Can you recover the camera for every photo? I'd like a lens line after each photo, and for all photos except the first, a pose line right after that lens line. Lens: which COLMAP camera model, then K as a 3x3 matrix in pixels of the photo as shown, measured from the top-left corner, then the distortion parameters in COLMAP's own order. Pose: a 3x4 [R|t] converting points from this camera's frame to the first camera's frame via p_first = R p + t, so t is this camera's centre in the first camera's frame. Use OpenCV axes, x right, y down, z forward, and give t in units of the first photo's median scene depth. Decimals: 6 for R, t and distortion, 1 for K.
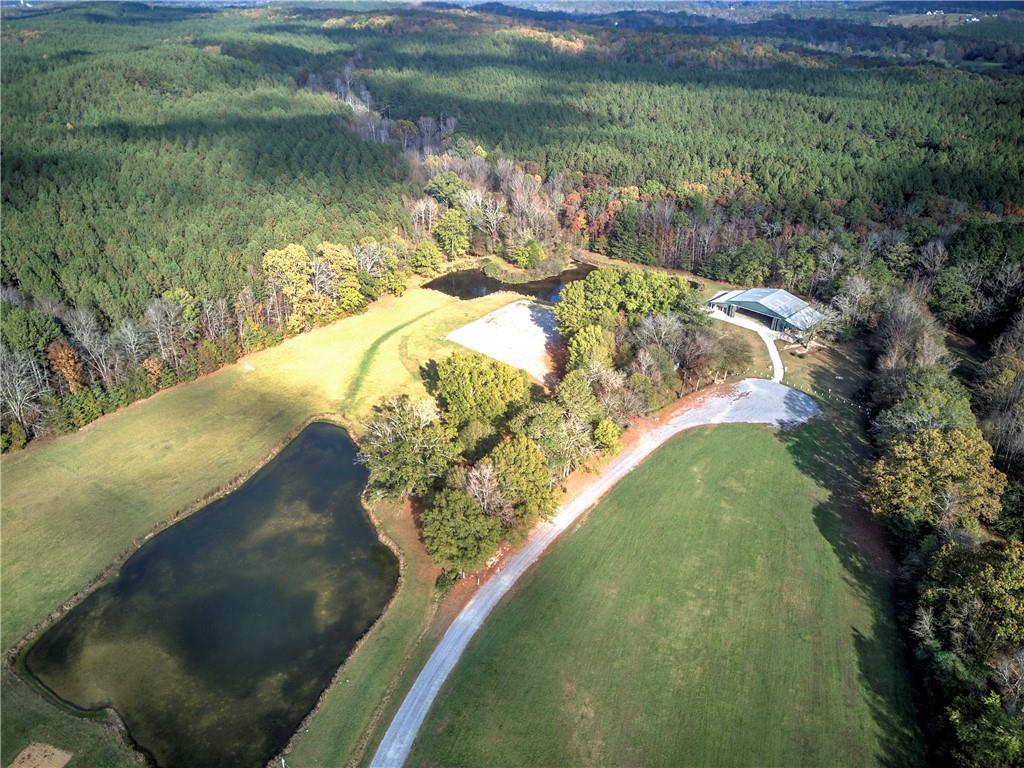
lens RADIAL K [[757.7, 0, 512.0], [0, 757.7, 384.0], [0, 0, 1]] dist [-0.000849, -0.005668]
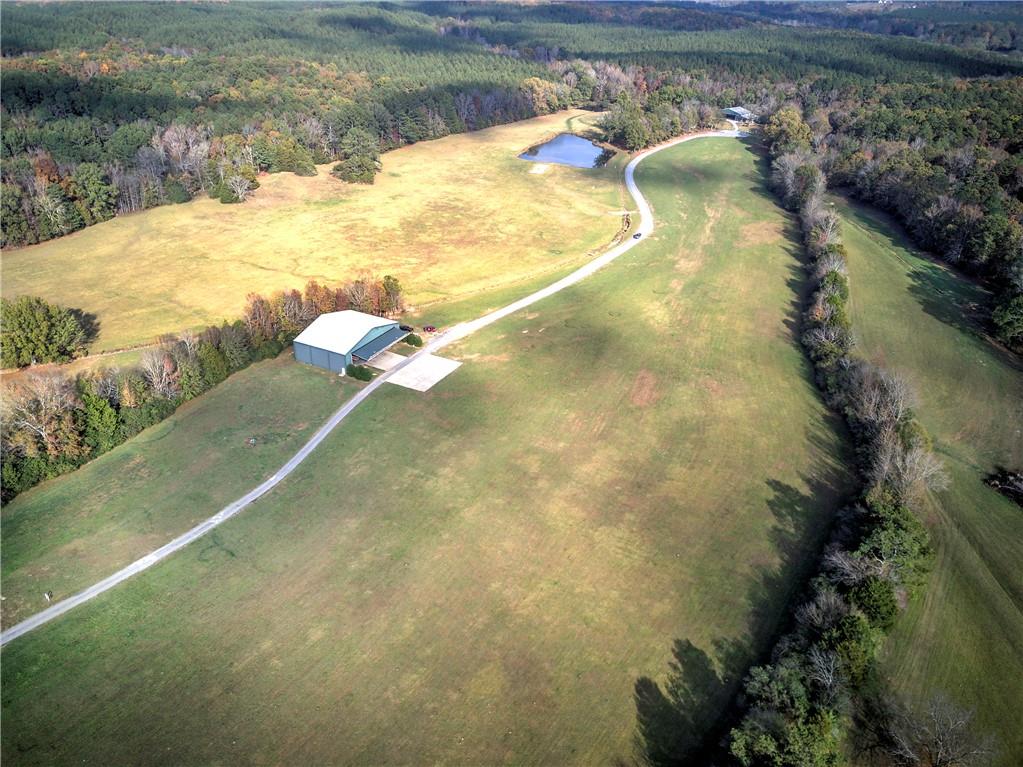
lens RADIAL K [[756.9, 0, 511.5], [0, 756.9, 383.5], [0, 0, 1]] dist [-0.000849, -0.005668]
pose [[0.999734, 0.004554, 0.022594, -0.320294], [-0.004802, 0.999928, 0.010959, 0.585889], [-0.022543, -0.011065, 0.999685, -1.075288]]
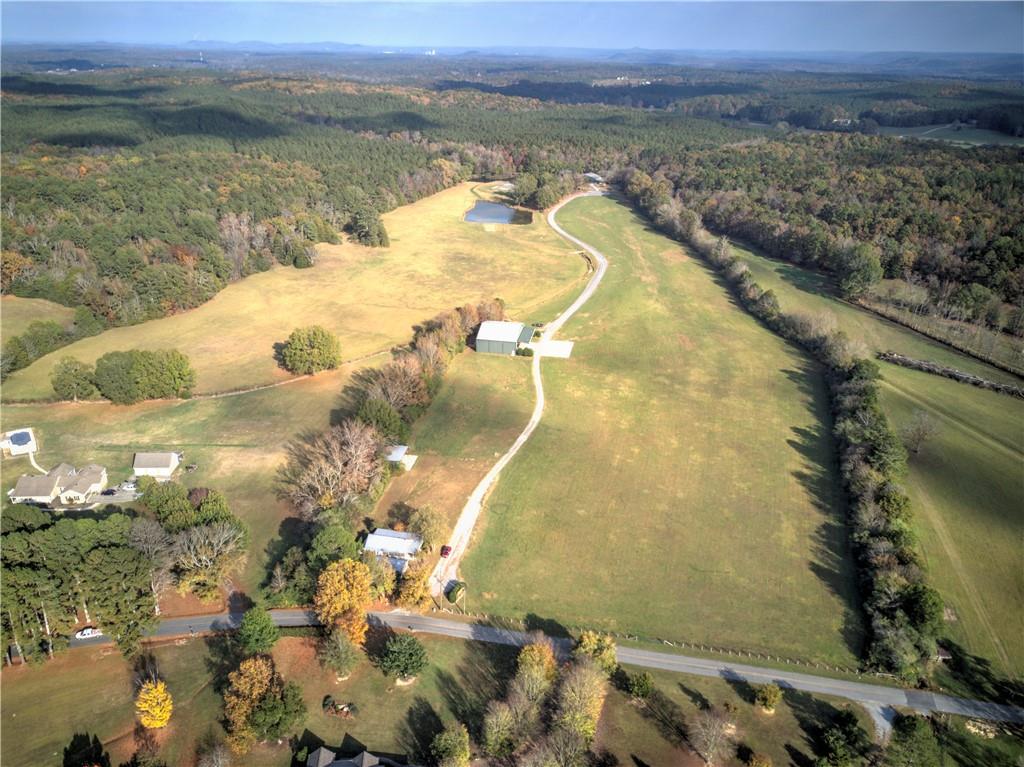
lens RADIAL K [[757.7, 0, 512.0], [0, 757.7, 383.5], [0, 0, 1]] dist [-0.000849, -0.005668]
pose [[0.947109, -0.122127, 0.296765, -0.781912], [0.143373, 0.988363, -0.050828, 0.680085], [-0.287104, 0.090688, 0.953597, -1.410026]]
